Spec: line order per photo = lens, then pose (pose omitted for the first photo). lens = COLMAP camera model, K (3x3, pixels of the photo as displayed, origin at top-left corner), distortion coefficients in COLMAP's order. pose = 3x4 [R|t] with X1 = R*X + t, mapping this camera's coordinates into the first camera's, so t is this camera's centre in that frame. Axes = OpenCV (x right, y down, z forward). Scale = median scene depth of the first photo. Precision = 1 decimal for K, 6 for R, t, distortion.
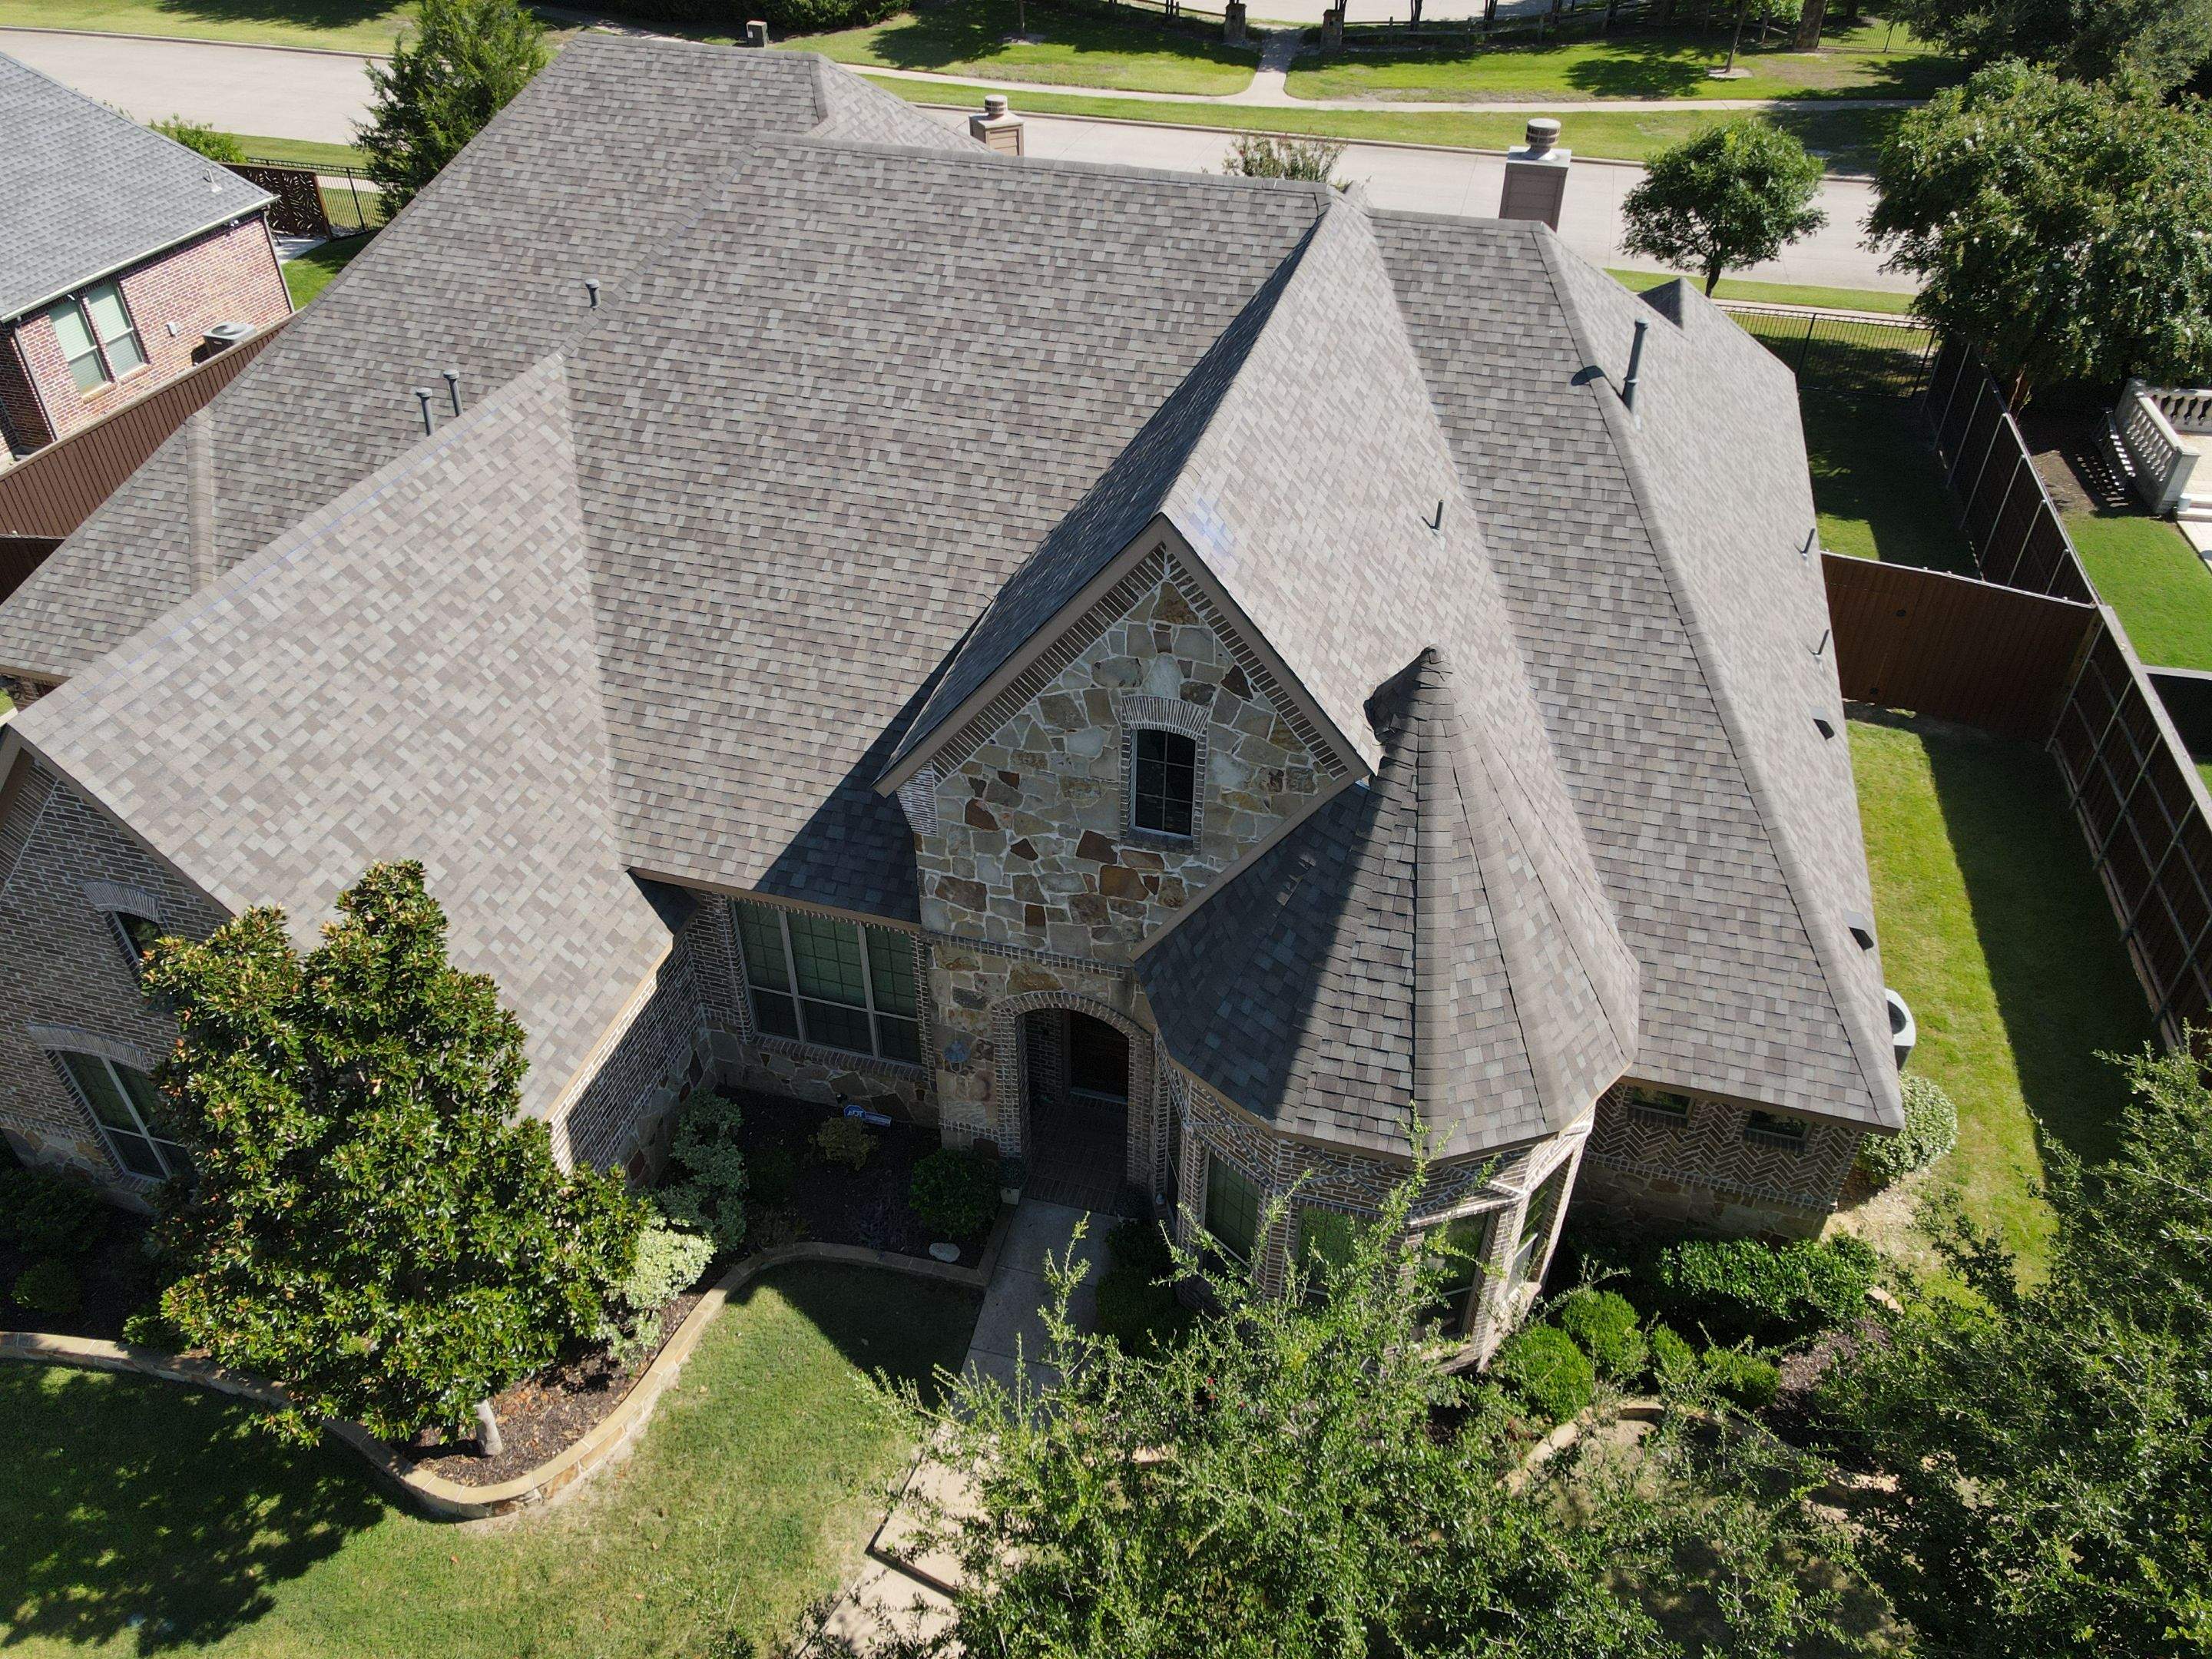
lens RADIAL K [[1619.3, 0, 1103.8], [0, 1619.3, 823.7], [0, 0, 1]] dist [-0.003645, 0.032874]
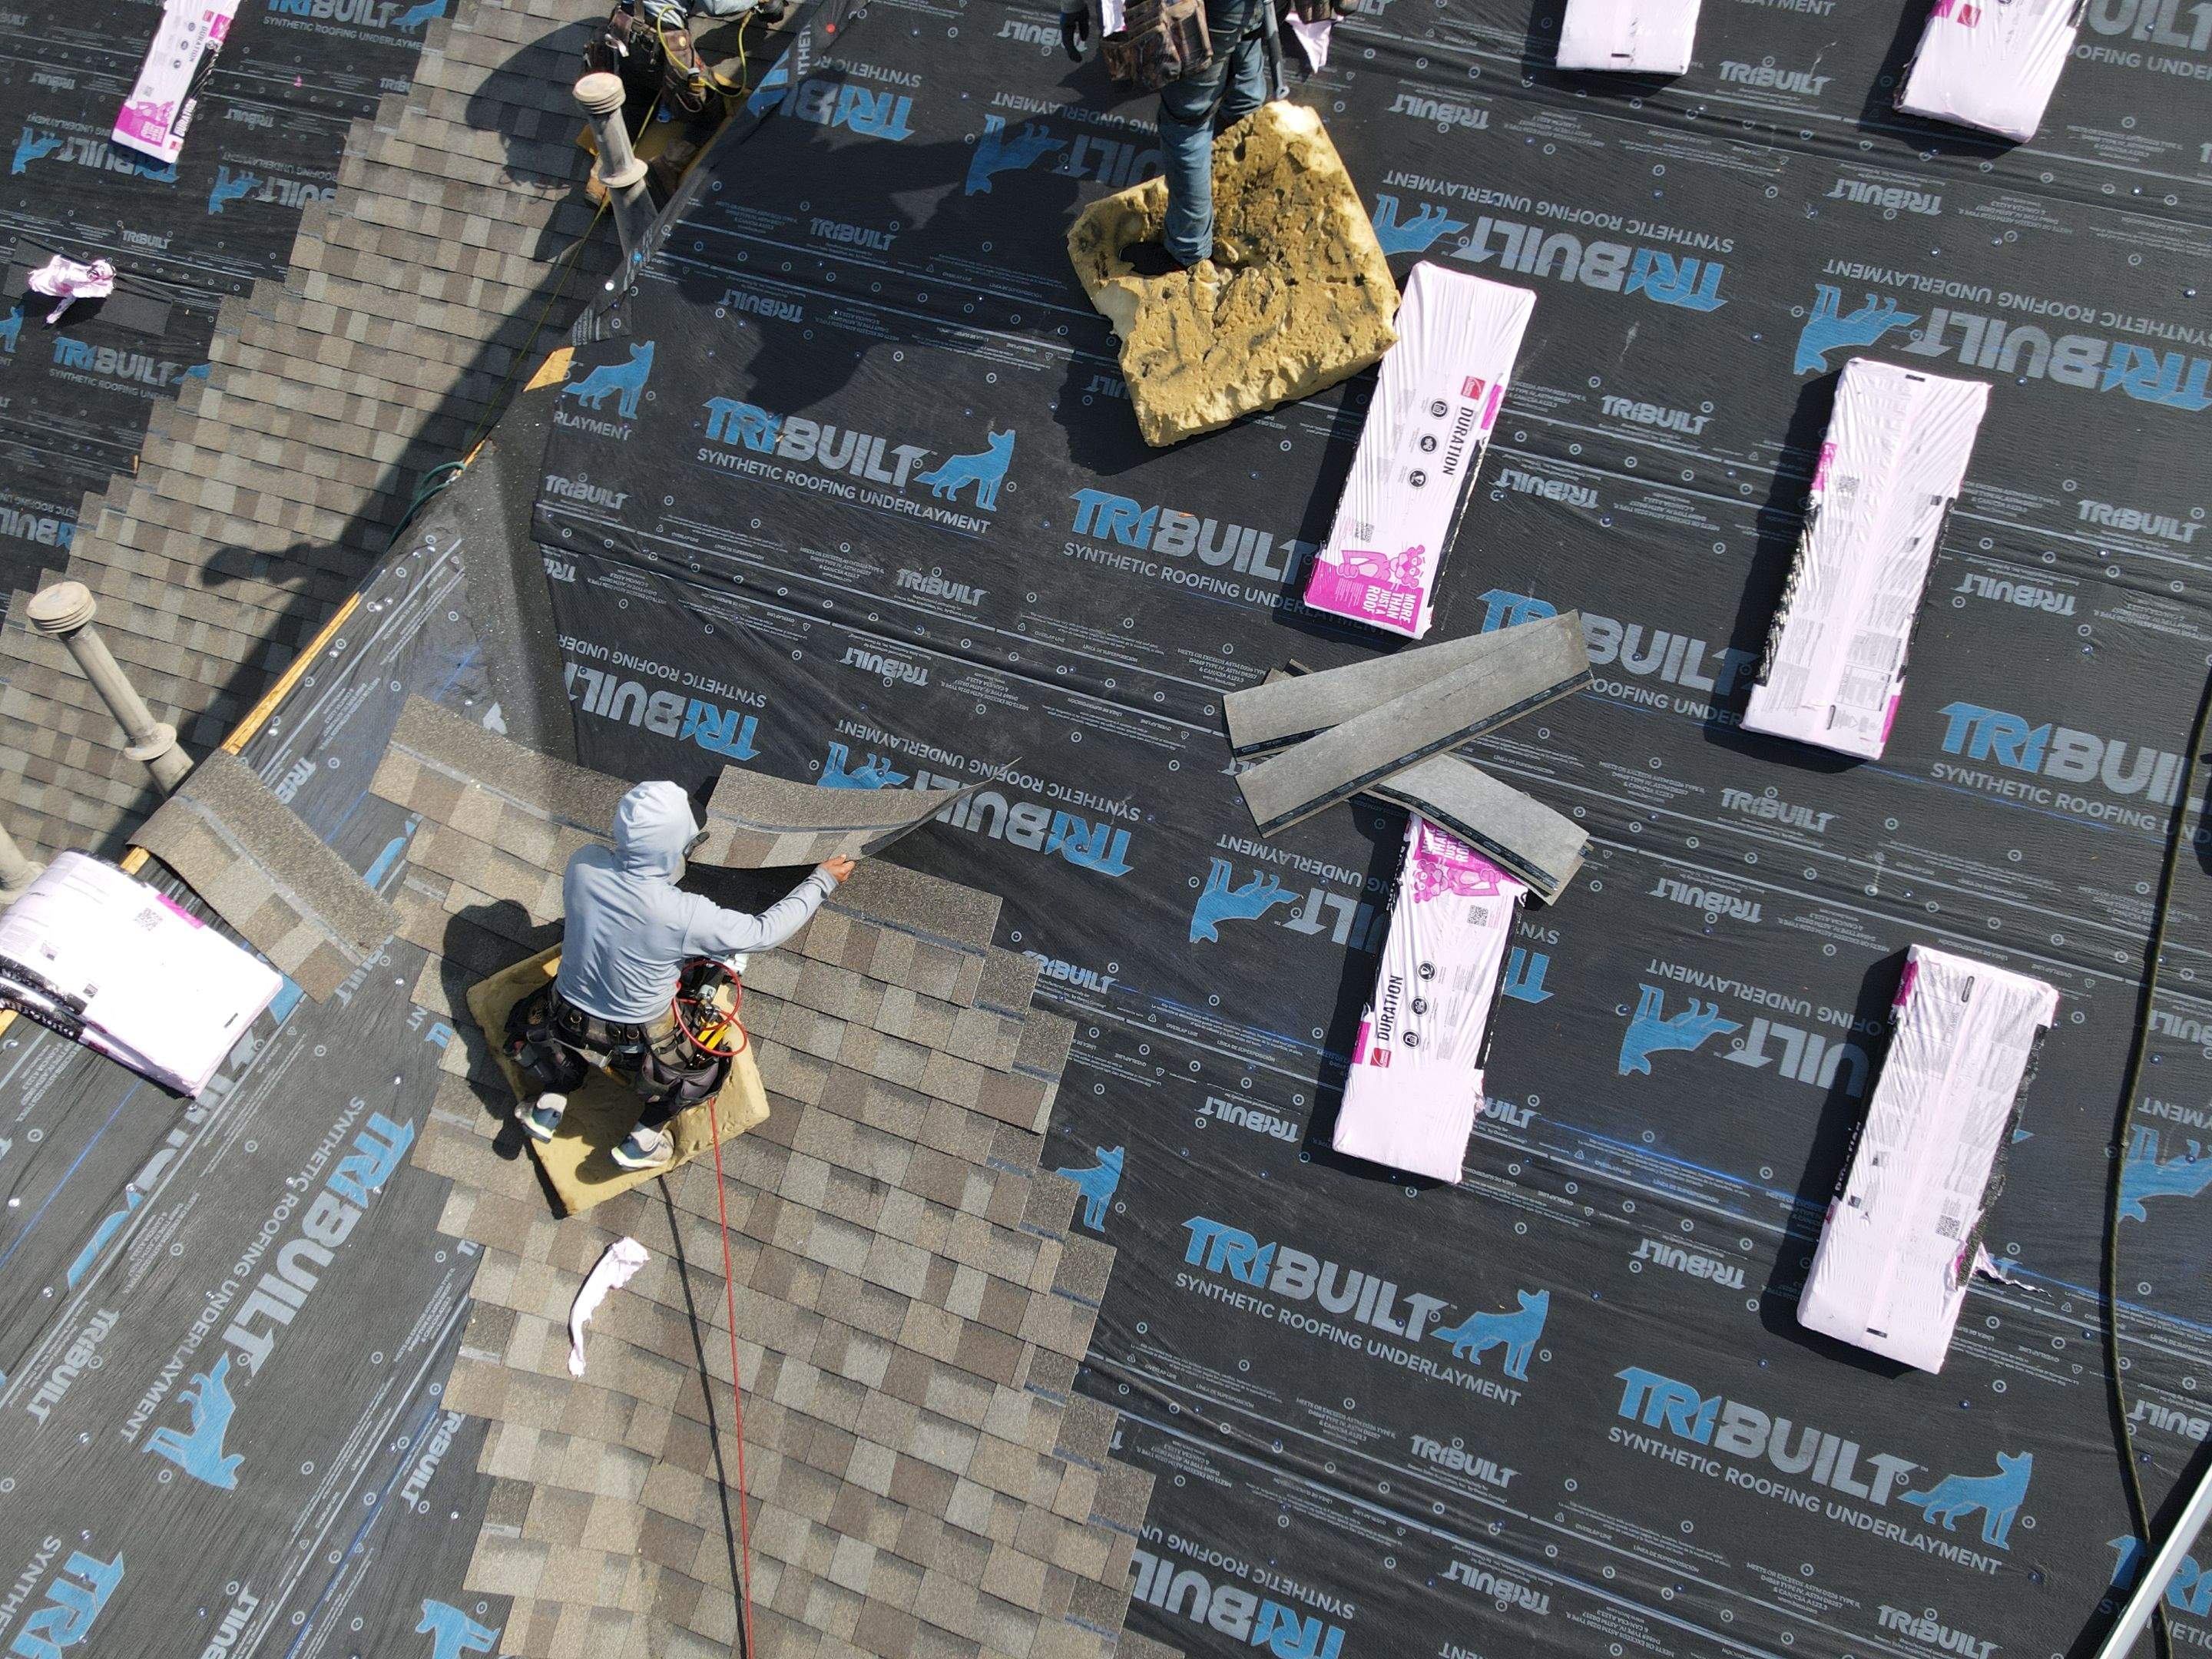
lens RADIAL K [[1619.3, 0, 1103.8], [0, 1619.3, 823.7], [0, 0, 1]] dist [-0.003645, 0.032874]
pose [[0.996930, 0.049783, -0.060432, -0.226369], [-0.029260, 0.952793, 0.302209, -0.332914], [0.072624, -0.299513, 0.951324, 0.773531]]
